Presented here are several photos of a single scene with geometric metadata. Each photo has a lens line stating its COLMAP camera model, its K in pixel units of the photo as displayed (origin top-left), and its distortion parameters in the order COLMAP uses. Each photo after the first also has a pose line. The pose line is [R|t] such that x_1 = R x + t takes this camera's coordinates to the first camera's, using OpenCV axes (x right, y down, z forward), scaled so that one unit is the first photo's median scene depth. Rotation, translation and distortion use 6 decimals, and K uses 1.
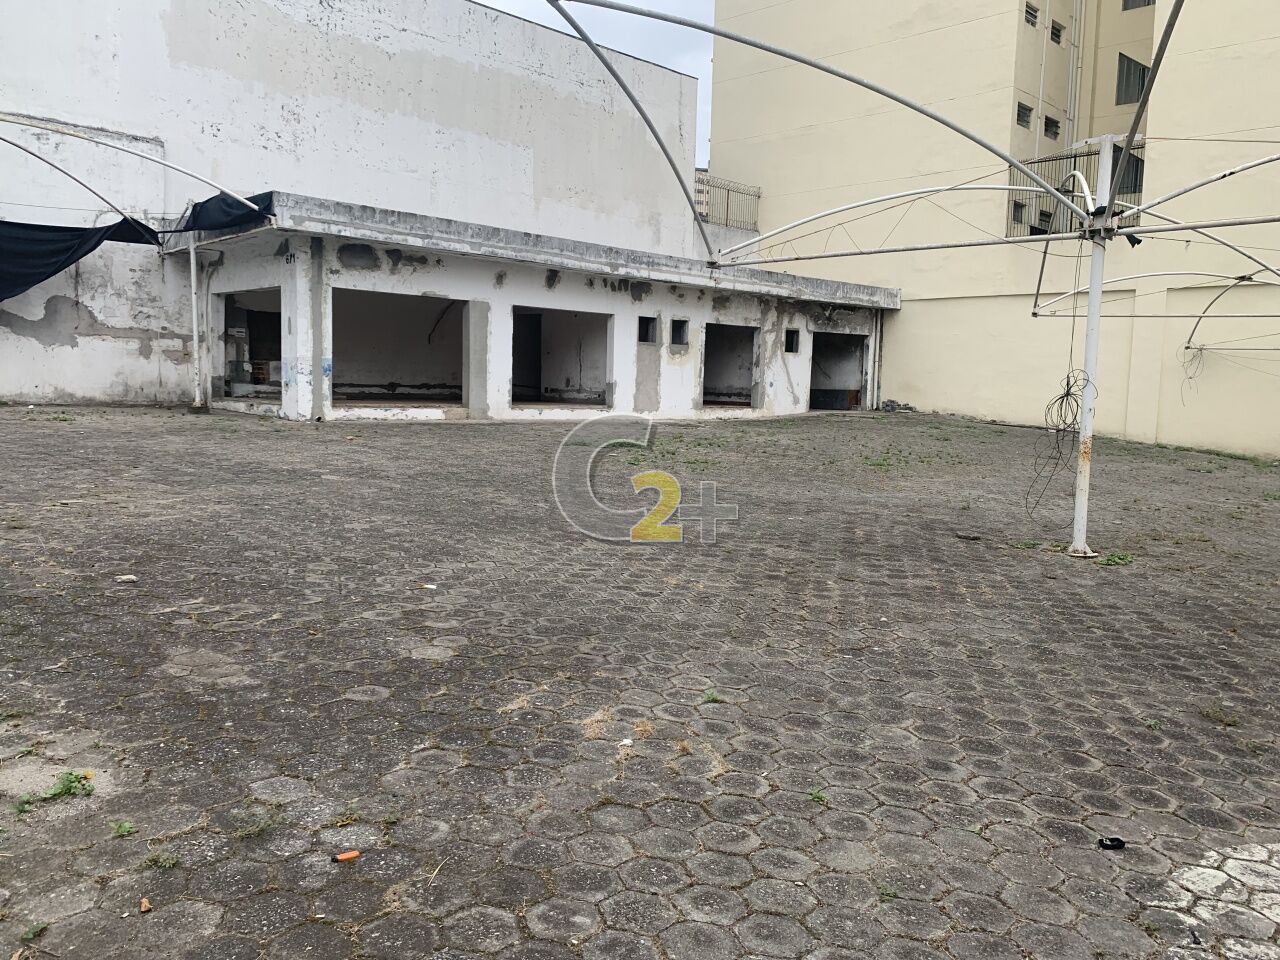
lens RADIAL K [[973.5, 0, 640.4], [0, 973.5, 481.9], [0, 0, 1]] dist [0.038669, -0.045482]
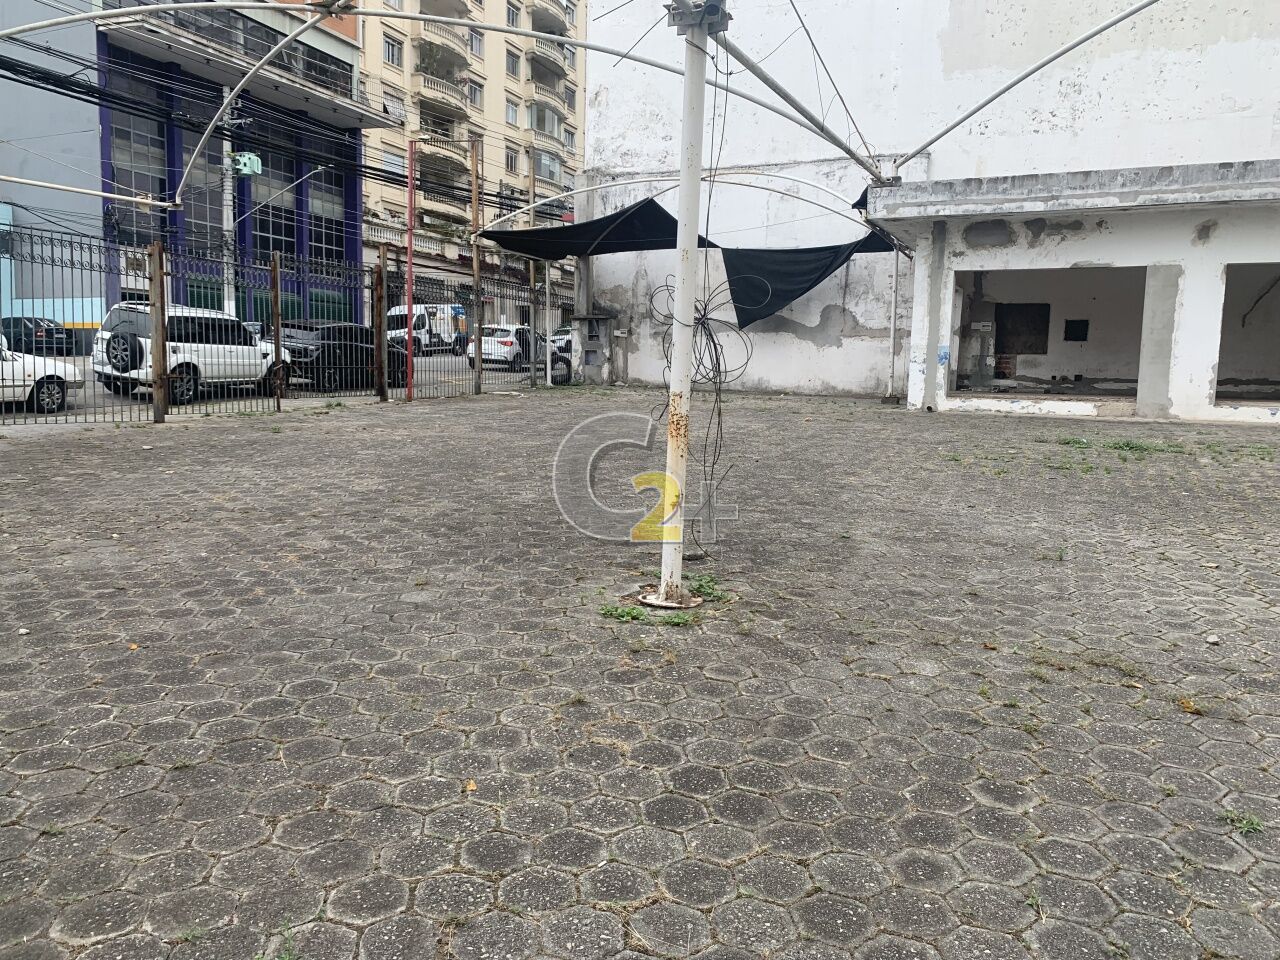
lens RADIAL K [[973.5, 0, 635.7], [0, 973.5, 475.3], [0, 0, 1]] dist [0.038669, -0.045482]
pose [[0.338864, 0.080698, -0.937368, 0.437338], [-0.108587, 0.993011, 0.046233, -0.010661], [0.934548, 0.086119, 0.345259, 0.357756]]
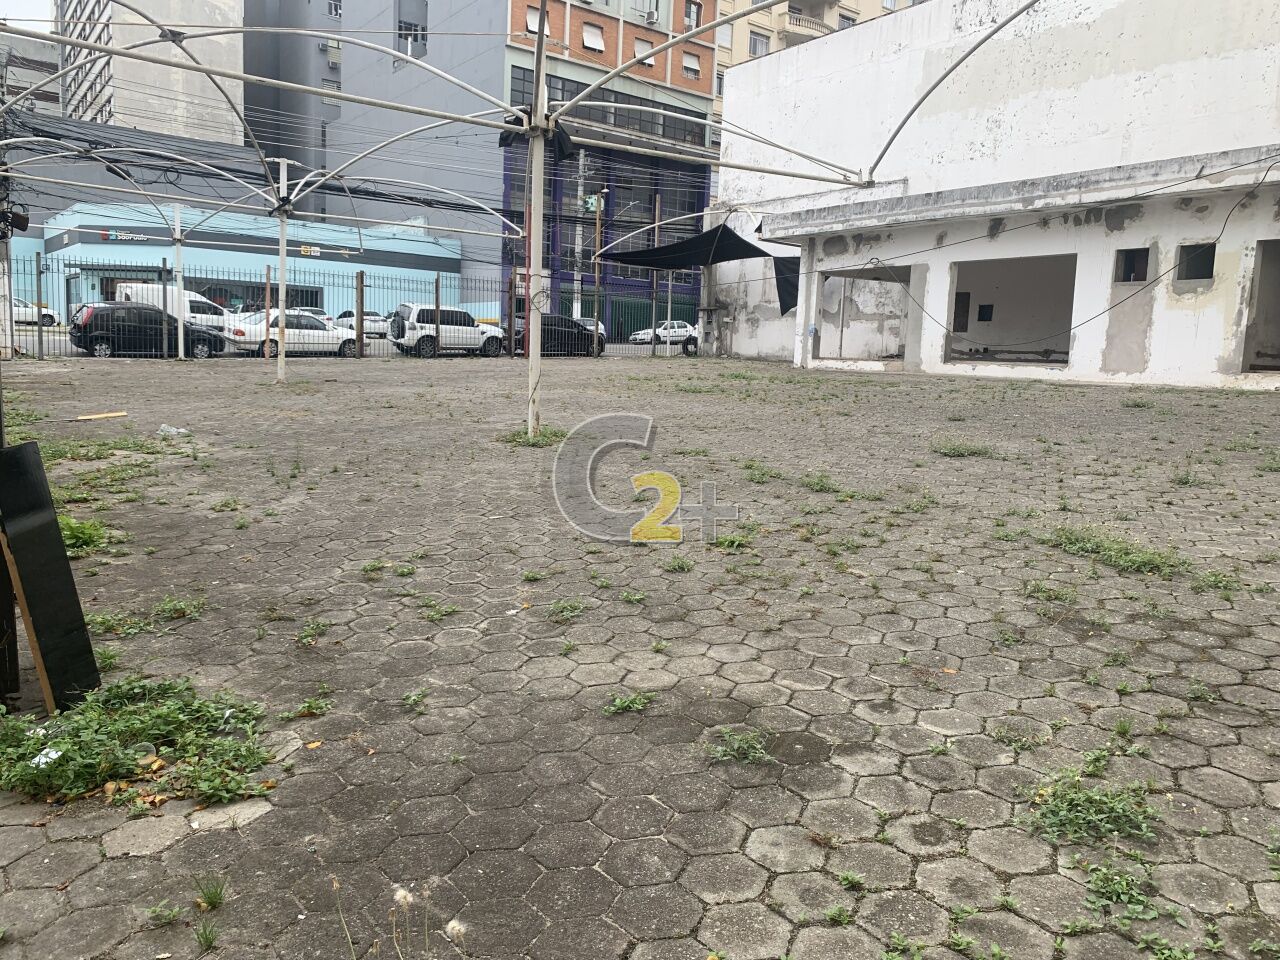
lens RADIAL K [[973.5, 0, 641.4], [0, 973.5, 476.7], [0, 0, 1]] dist [0.038669, -0.045482]
pose [[-0.163102, 0.087276, -0.982741, 0.996847], [-0.144082, 0.983294, 0.111237, -0.027384], [0.976032, 0.159739, -0.147802, 0.901695]]
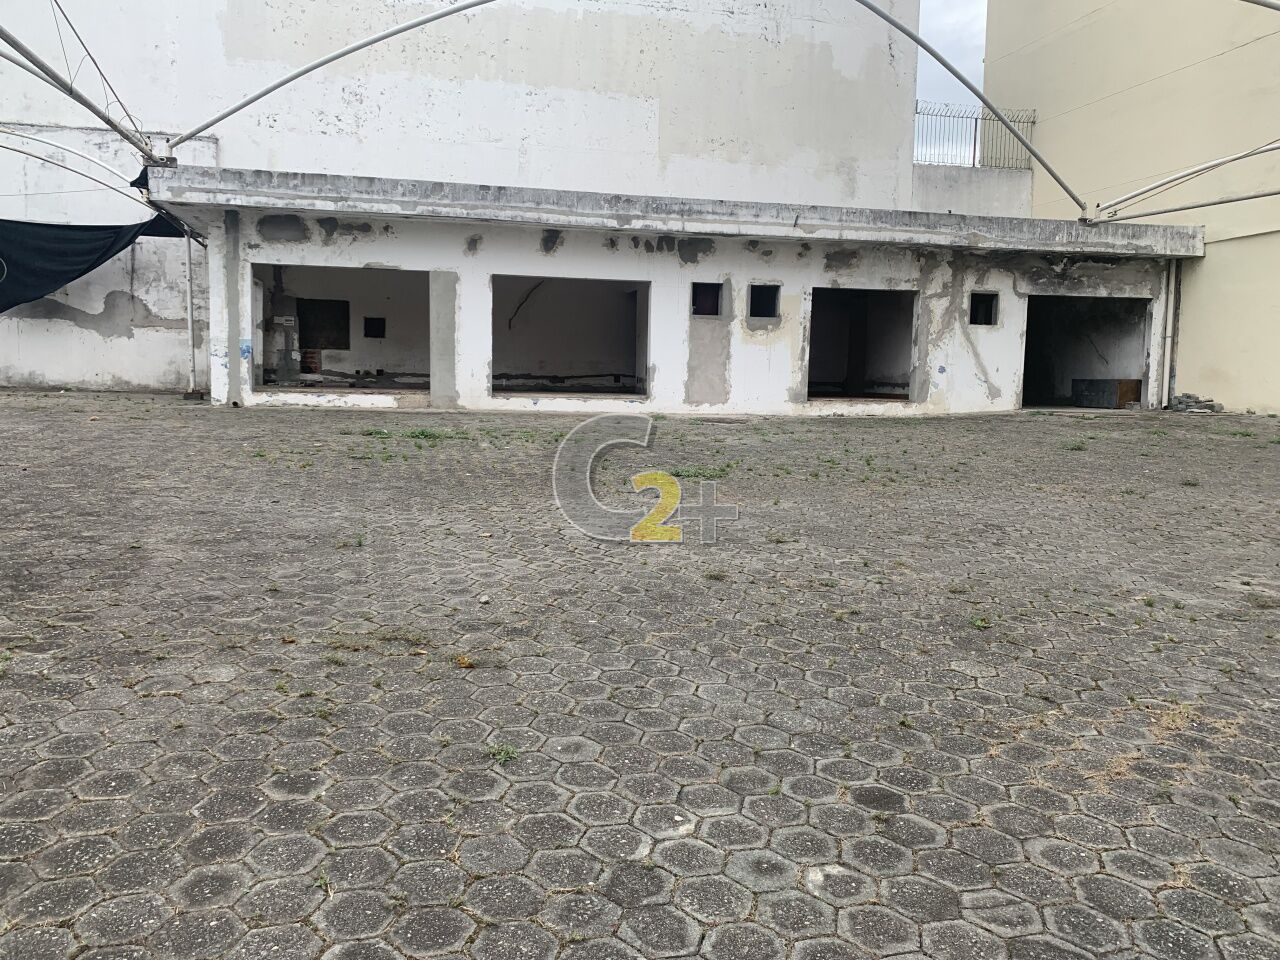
lens RADIAL K [[973.5, 0, 632.3], [0, 973.5, 469.9], [0, 0, 1]] dist [0.038669, -0.045482]
pose [[0.848695, 0.038772, -0.527459, 0.441543], [-0.050936, 0.998665, -0.008548, -0.011211], [0.526424, 0.034122, 0.849537, 0.363545]]
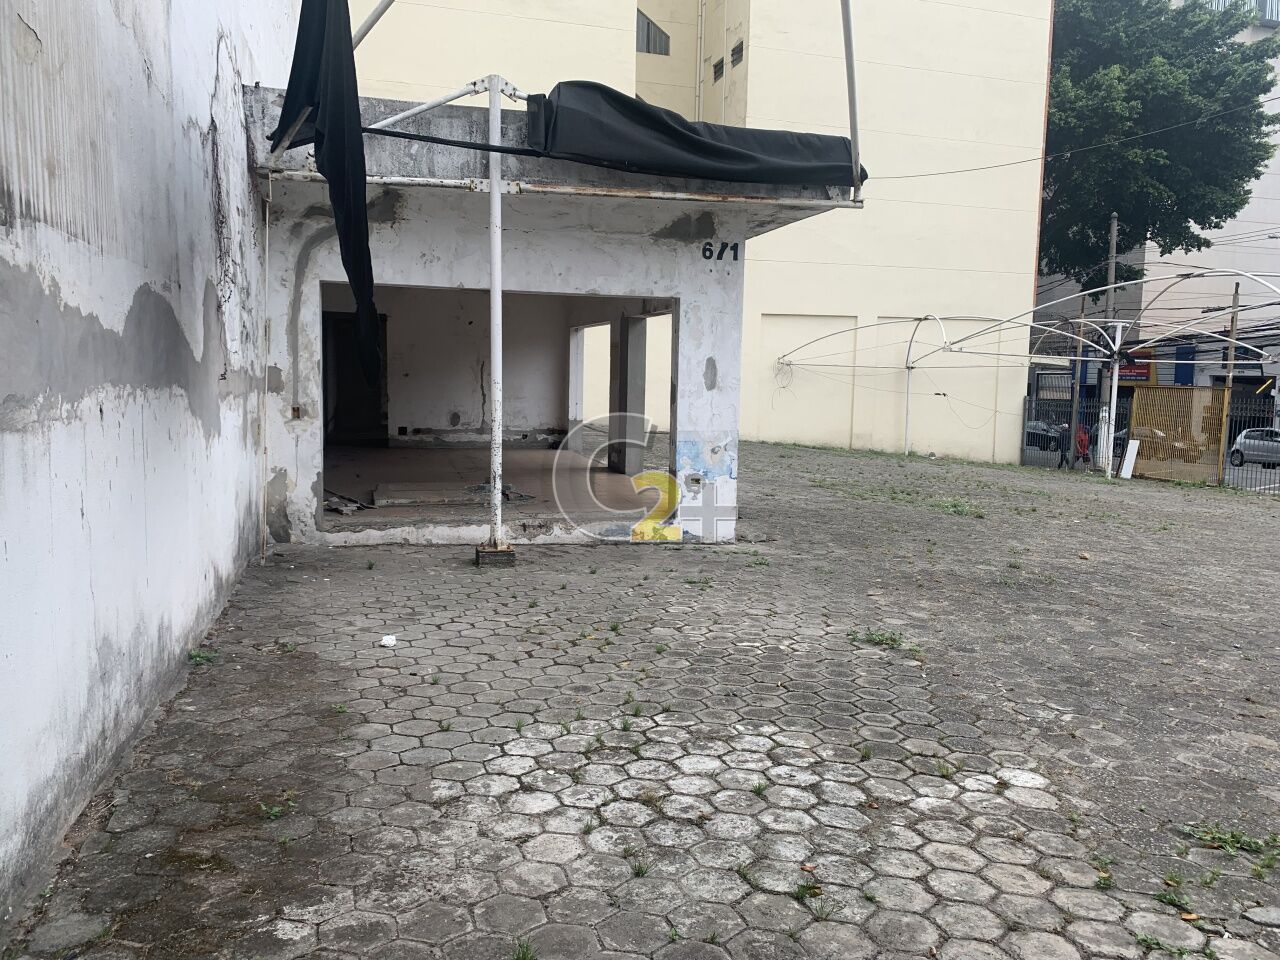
lens RADIAL K [[973.5, 0, 638.3], [0, 973.5, 470.5], [0, 0, 1]] dist [0.038669, -0.045482]
pose [[0.487516, -0.105666, 0.866697, -0.758160], [0.082284, 0.993792, 0.074877, -0.132698], [-0.869228, 0.034812, 0.493184, 0.683439]]
